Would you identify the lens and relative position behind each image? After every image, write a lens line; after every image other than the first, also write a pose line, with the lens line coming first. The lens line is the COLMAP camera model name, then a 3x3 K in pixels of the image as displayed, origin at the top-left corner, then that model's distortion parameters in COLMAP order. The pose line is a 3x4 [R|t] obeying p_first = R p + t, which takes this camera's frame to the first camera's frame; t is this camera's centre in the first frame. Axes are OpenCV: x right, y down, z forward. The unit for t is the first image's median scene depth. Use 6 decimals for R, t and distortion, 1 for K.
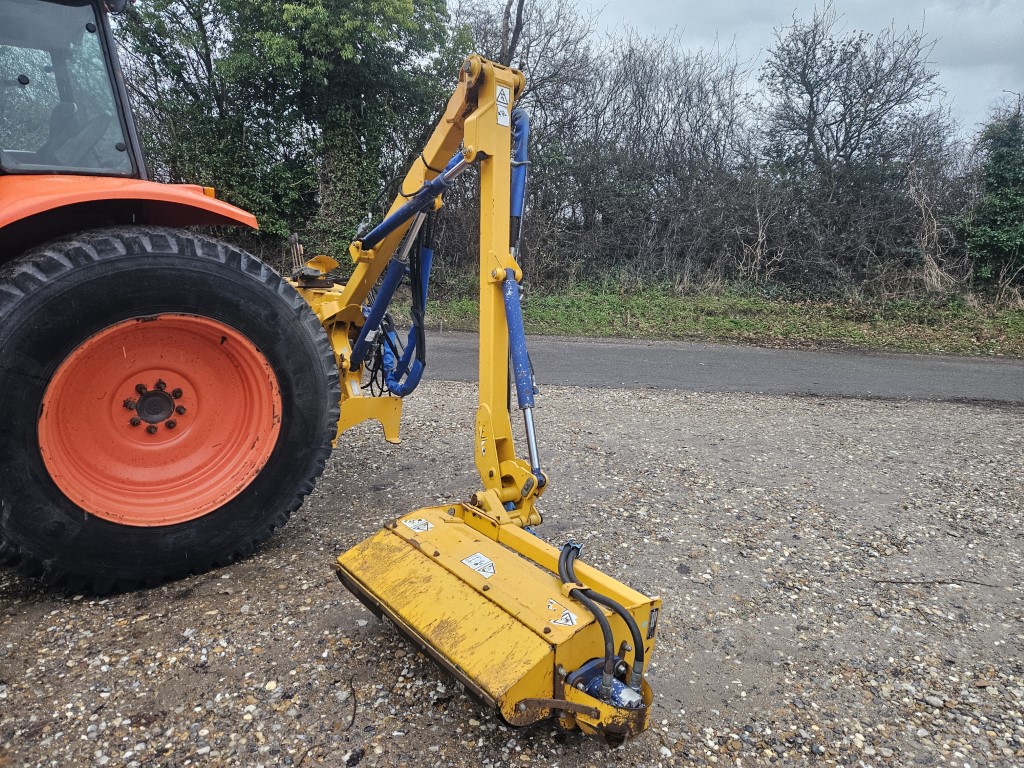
lens RADIAL K [[674.1, 0, 521.1], [0, 674.1, 384.9], [0, 0, 1]] dist [0.074568, -0.055100]
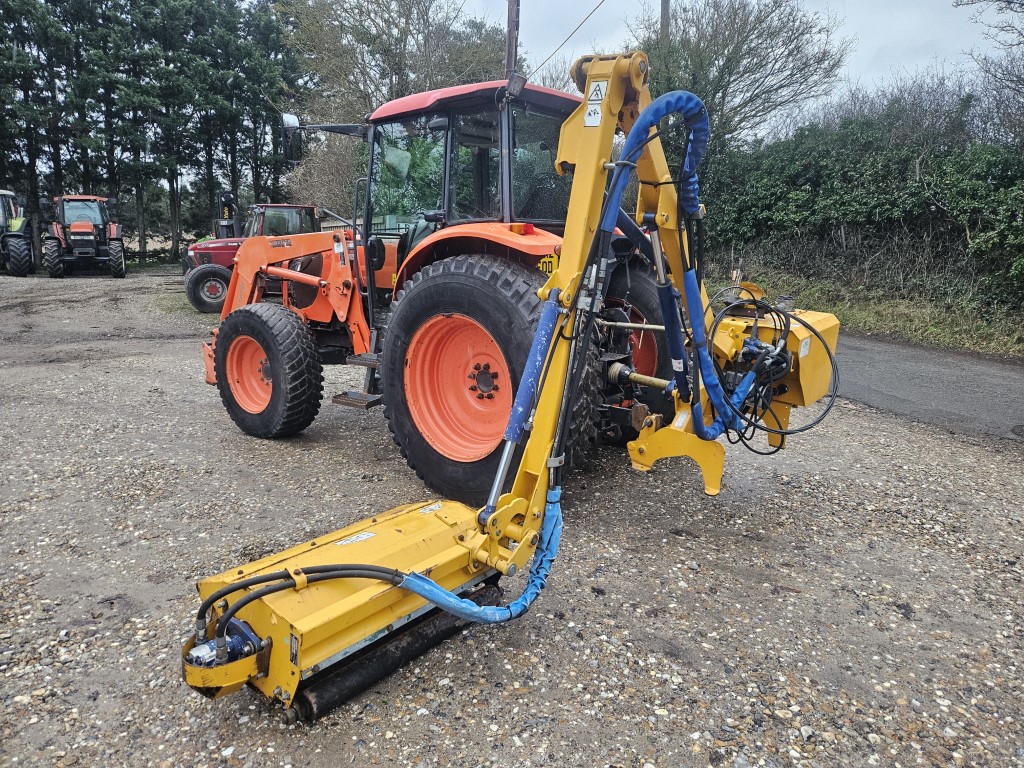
lens RADIAL K [[674.1, 0, 521.1], [0, 674.1, 384.9], [0, 0, 1]] dist [0.074568, -0.055100]
pose [[0.190515, 0.155263, -0.969328, 0.993751], [-0.217038, 0.969641, 0.112656, -0.160308], [0.957392, 0.188918, 0.218429, 0.911660]]
